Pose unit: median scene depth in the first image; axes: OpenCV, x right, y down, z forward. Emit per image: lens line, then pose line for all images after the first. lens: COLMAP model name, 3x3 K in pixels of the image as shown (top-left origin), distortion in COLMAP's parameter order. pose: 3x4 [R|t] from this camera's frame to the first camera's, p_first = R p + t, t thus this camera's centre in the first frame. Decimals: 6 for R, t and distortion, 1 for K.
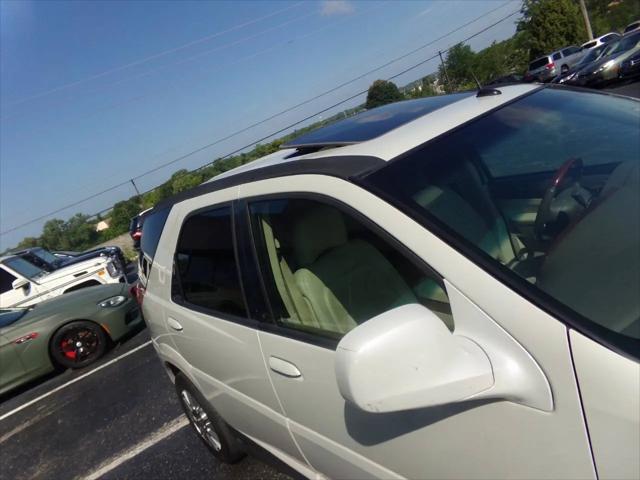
lens RADIAL K [[446.3, 0, 310.5], [0, 446.3, 240.6], [0, 0, 1]] dist [-0.025940, 0.064719]
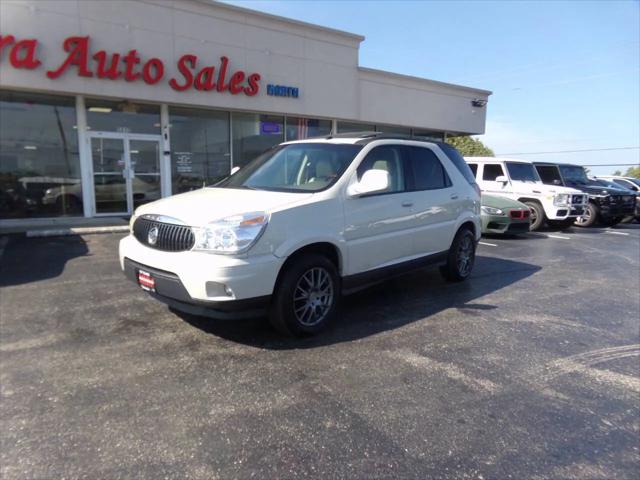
lens RADIAL K [[446.3, 0, 322.5], [0, 446.3, 242.6], [0, 0, 1]] dist [-0.025940, 0.064719]
pose [[0.135026, 0.510070, -0.849468, 0.567236], [-0.303568, 0.837388, 0.454563, -0.193655], [0.943194, 0.196494, 0.267911, 0.073433]]
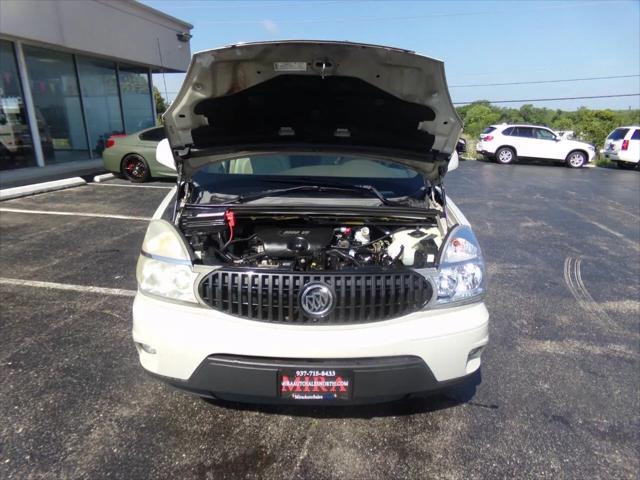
lens RADIAL K [[446.3, 0, 317.6], [0, 446.3, 240.4], [0, 0, 1]] dist [-0.025940, 0.064719]
pose [[0.734490, 0.520066, -0.435954, 0.293813], [-0.442007, 0.854082, 0.274178, -0.060282], [0.514932, -0.008686, 0.857187, -0.135666]]
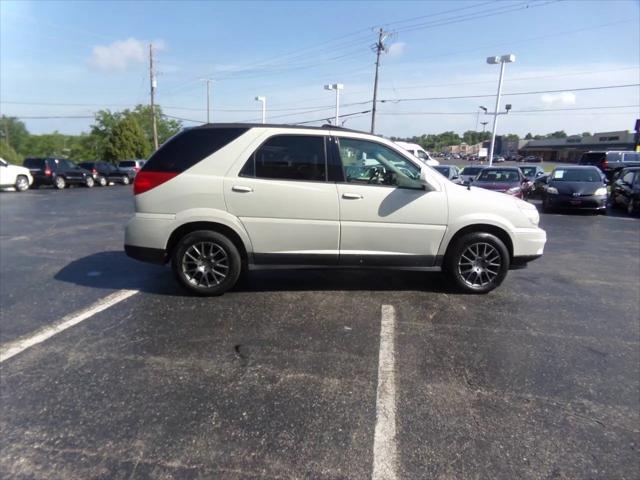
lens RADIAL K [[446.3, 0, 305.1], [0, 446.3, 248.4], [0, 0, 1]] dist [-0.025940, 0.064719]
pose [[0.534811, 0.218946, 0.816113, -0.426631], [-0.041981, 0.971538, -0.233132, 0.222466], [-0.843928, 0.090420, 0.528781, -0.035163]]
